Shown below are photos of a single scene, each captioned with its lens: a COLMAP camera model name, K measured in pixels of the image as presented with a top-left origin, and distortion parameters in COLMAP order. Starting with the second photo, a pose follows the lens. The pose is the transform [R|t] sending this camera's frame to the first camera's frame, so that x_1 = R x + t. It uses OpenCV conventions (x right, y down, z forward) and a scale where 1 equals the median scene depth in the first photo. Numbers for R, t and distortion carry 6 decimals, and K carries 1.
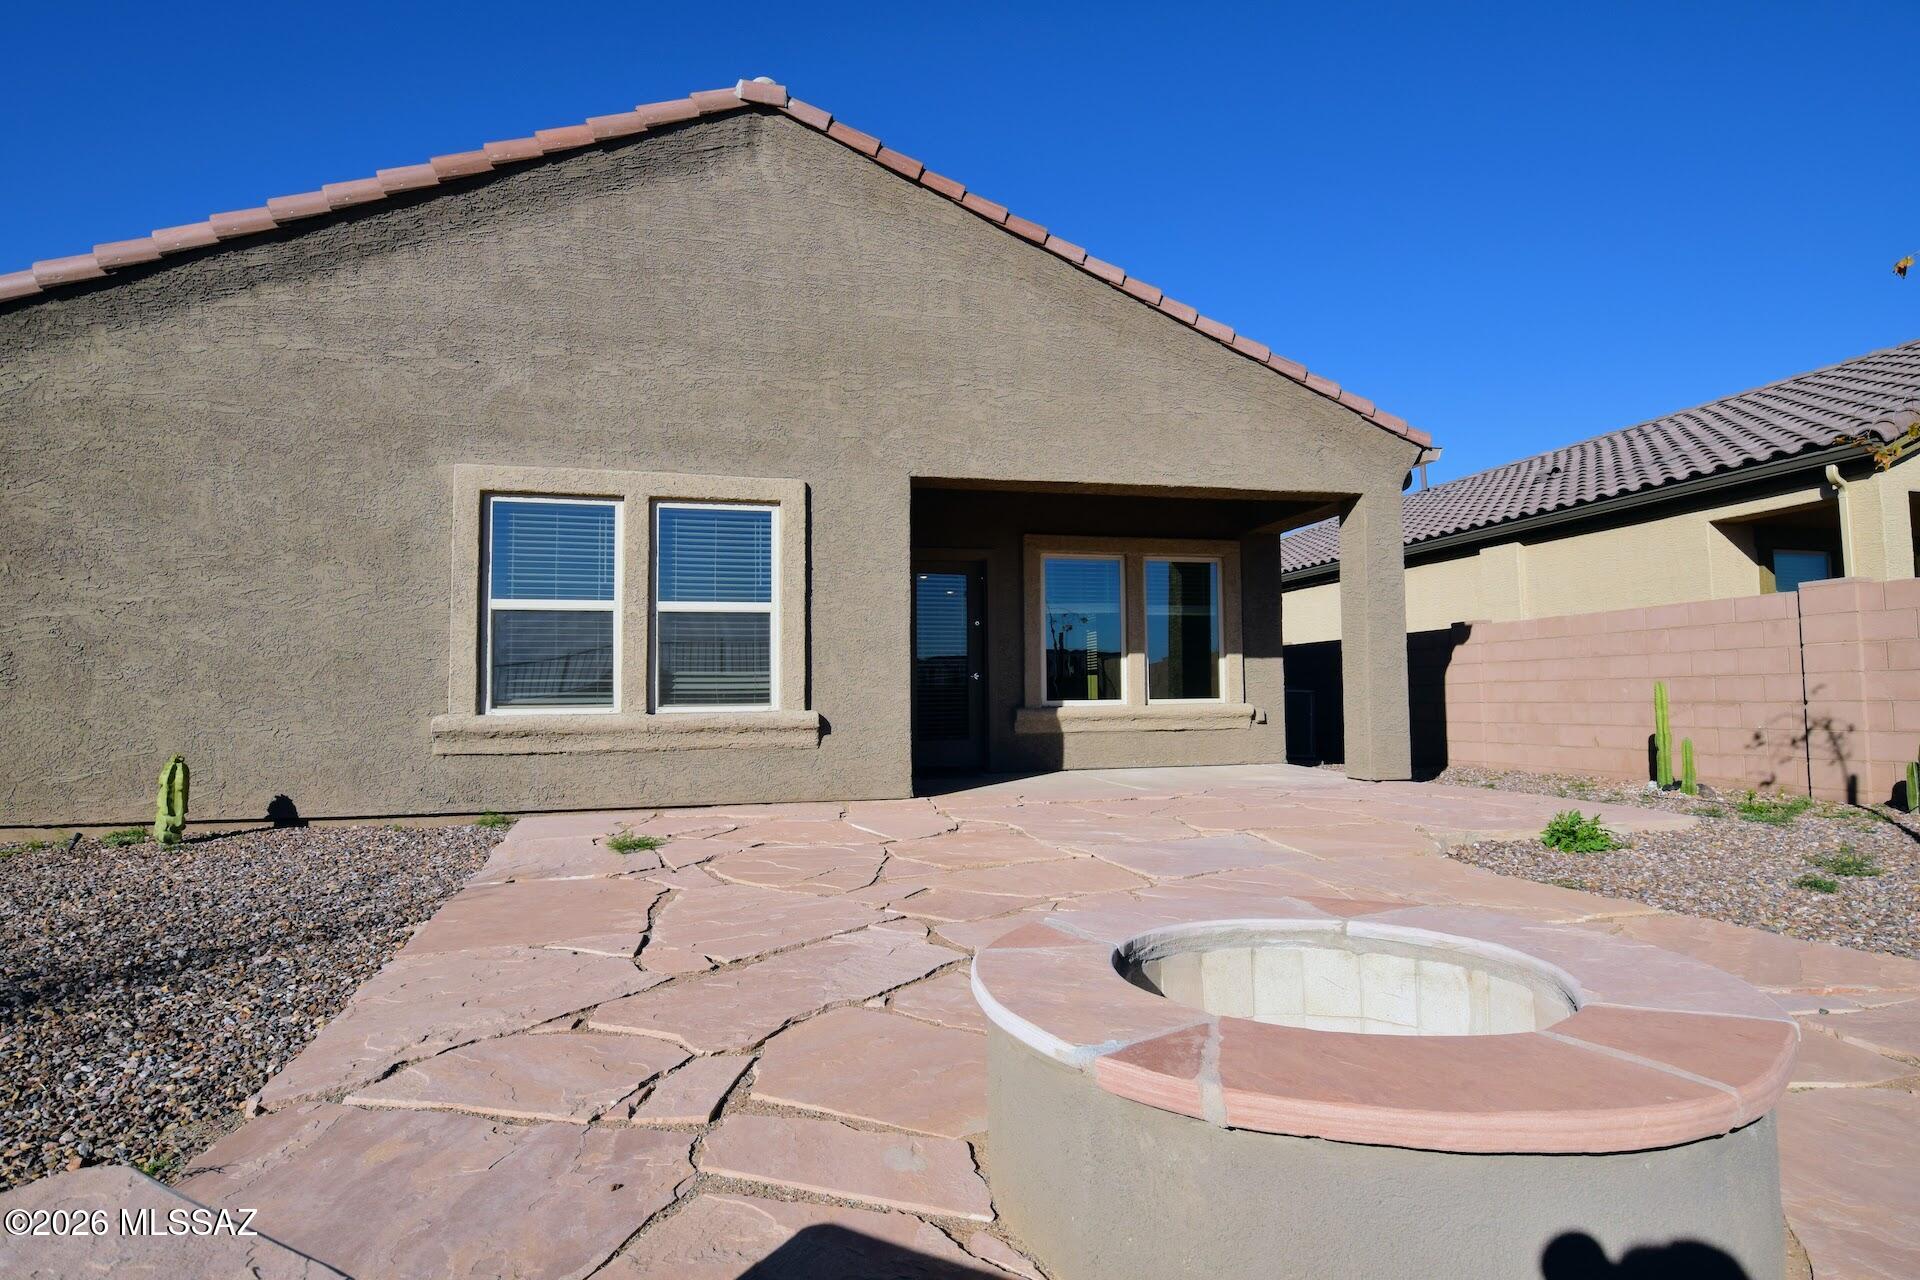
lens RADIAL K [[977.8, 0, 947.8], [0, 977.8, 644.8], [0, 0, 1]] dist [0.020712, -0.028801]
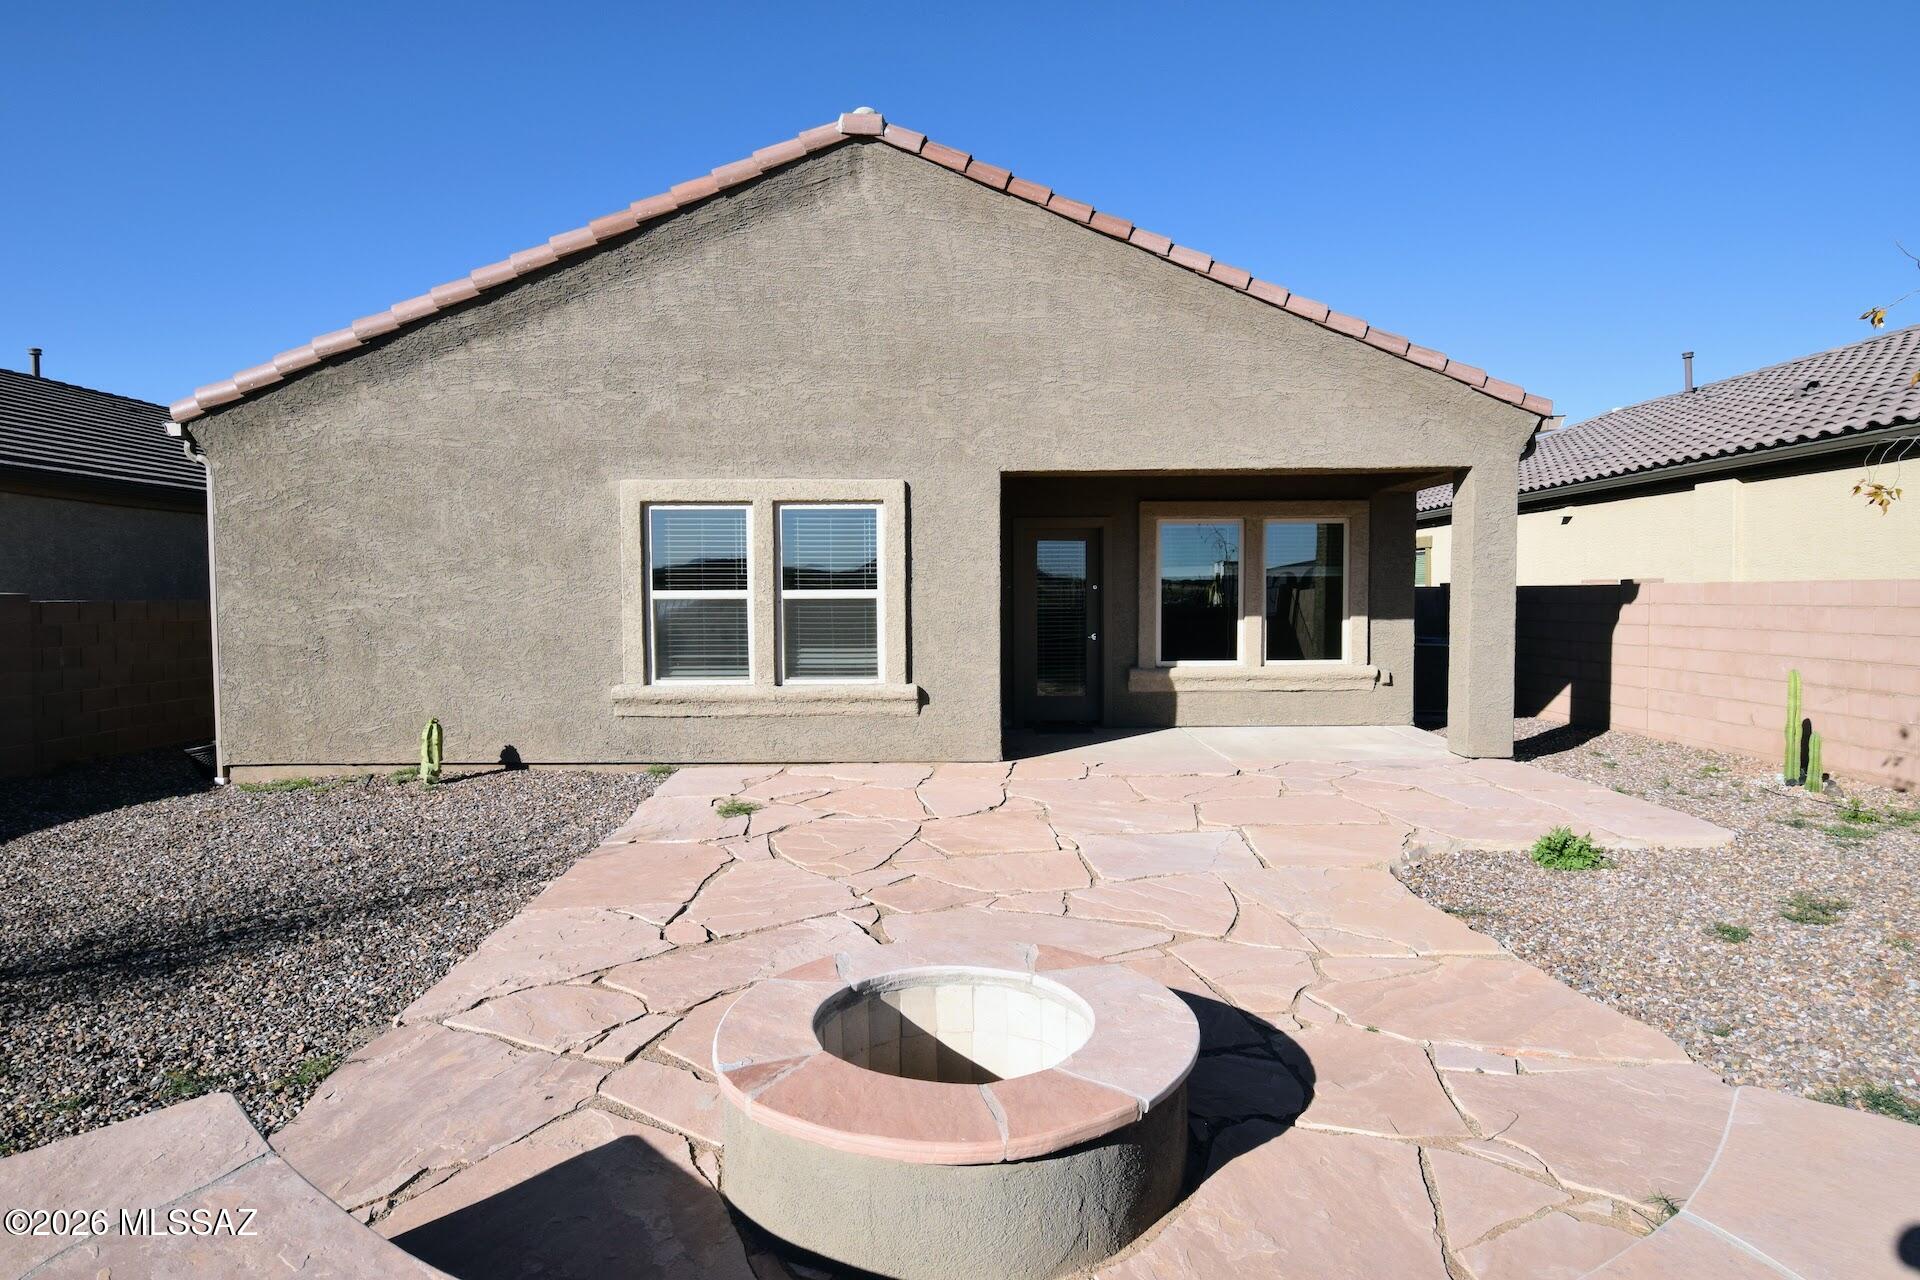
lens RADIAL K [[988.5, 0, 946.2], [0, 988.5, 642.0], [0, 0, 1]] dist [0.020390, -0.025934]
pose [[0.971167, 0.013343, -0.238026, 0.177485], [0.010986, 0.994867, 0.100597, -0.099290], [0.238146, -0.100311, 0.966035, -0.106984]]
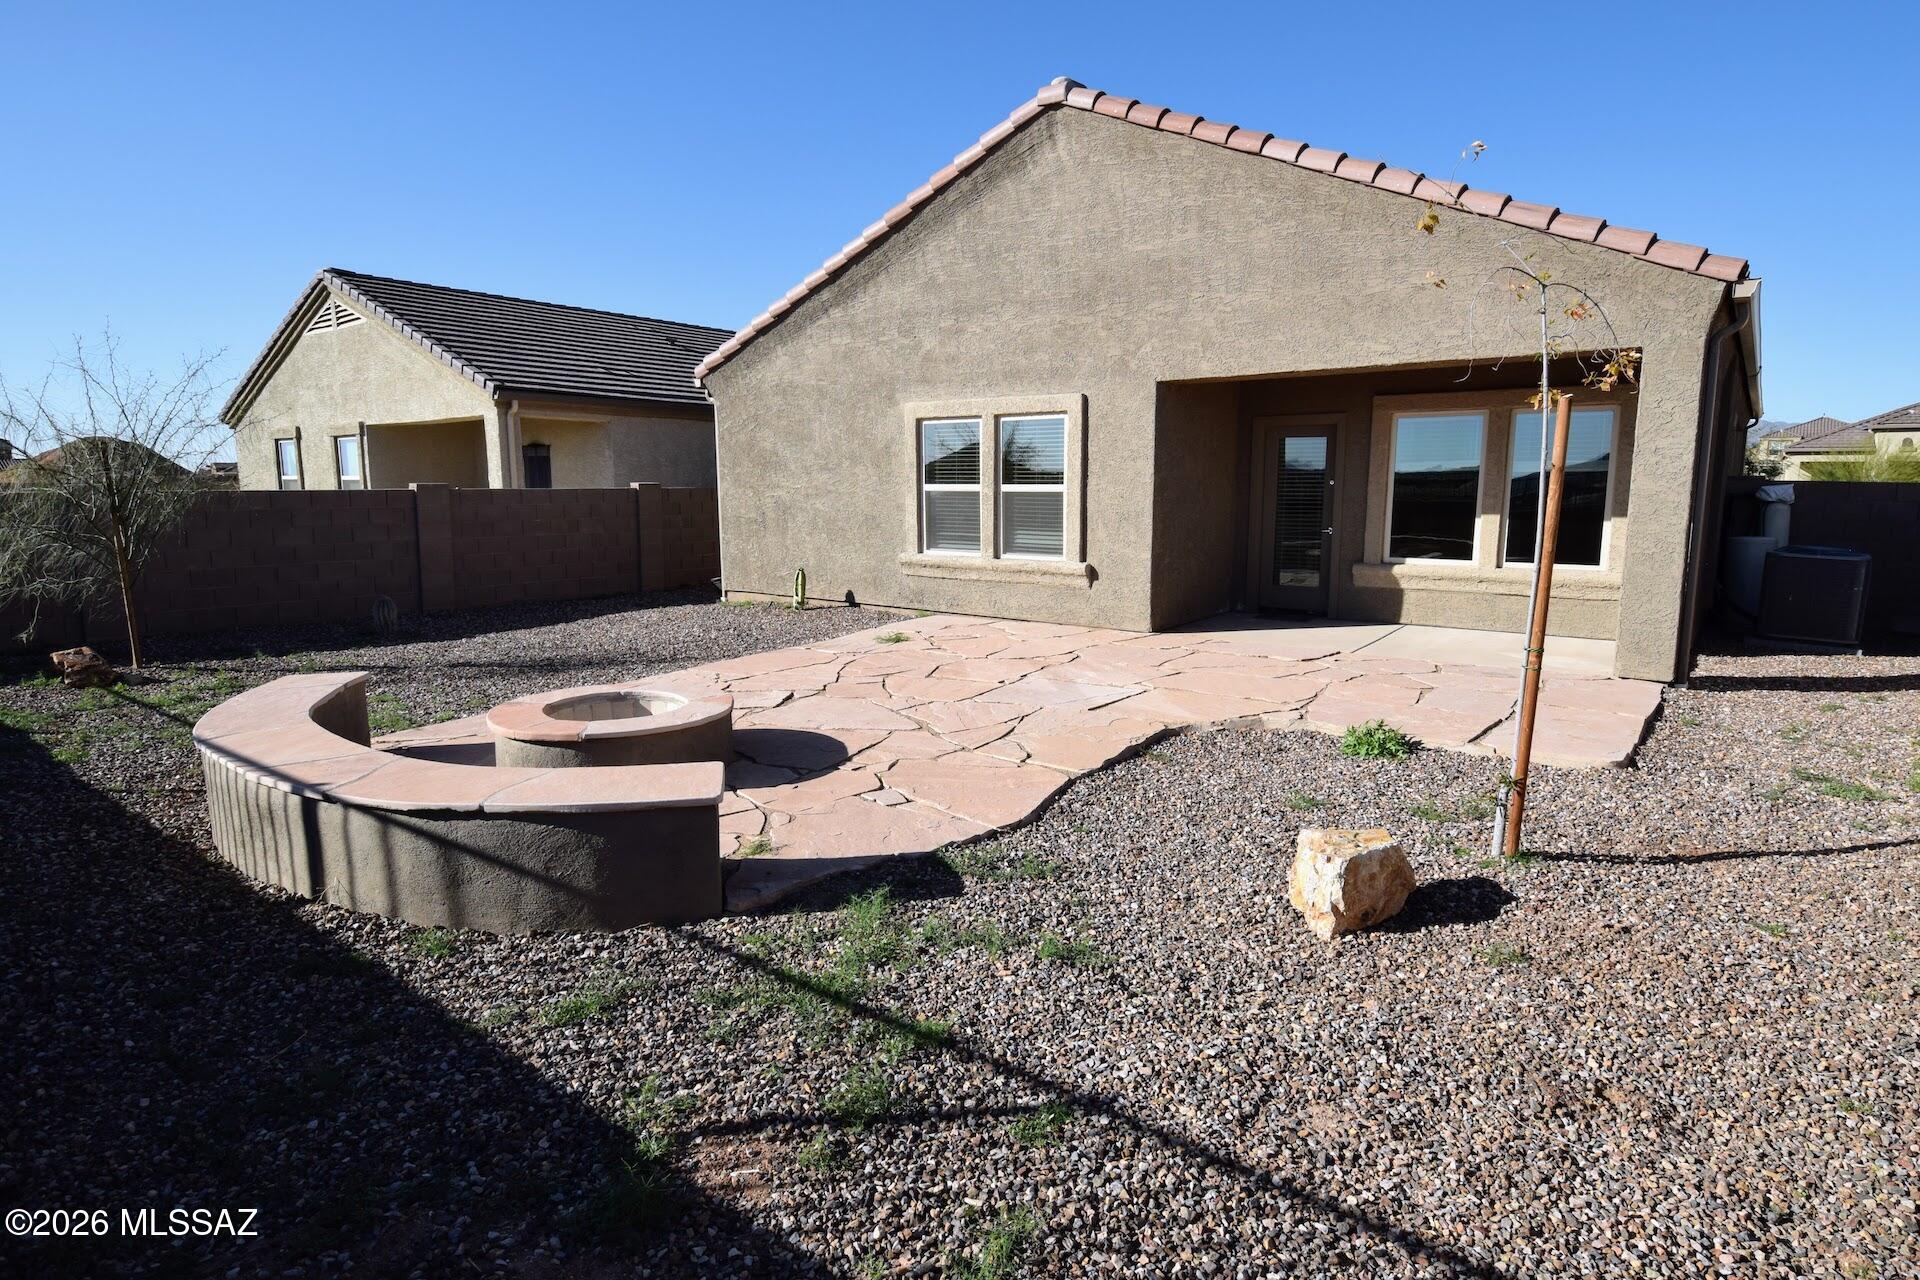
lens RADIAL K [[956.3, 0, 973.4], [0, 956.3, 630.3], [0, 0, 1]] dist [0.020746, -0.026251]
pose [[0.646573, 0.123519, -0.752785, 0.817319], [0.034910, 0.980980, 0.190946, -0.107266], [0.762053, -0.149740, 0.629963, -0.002647]]
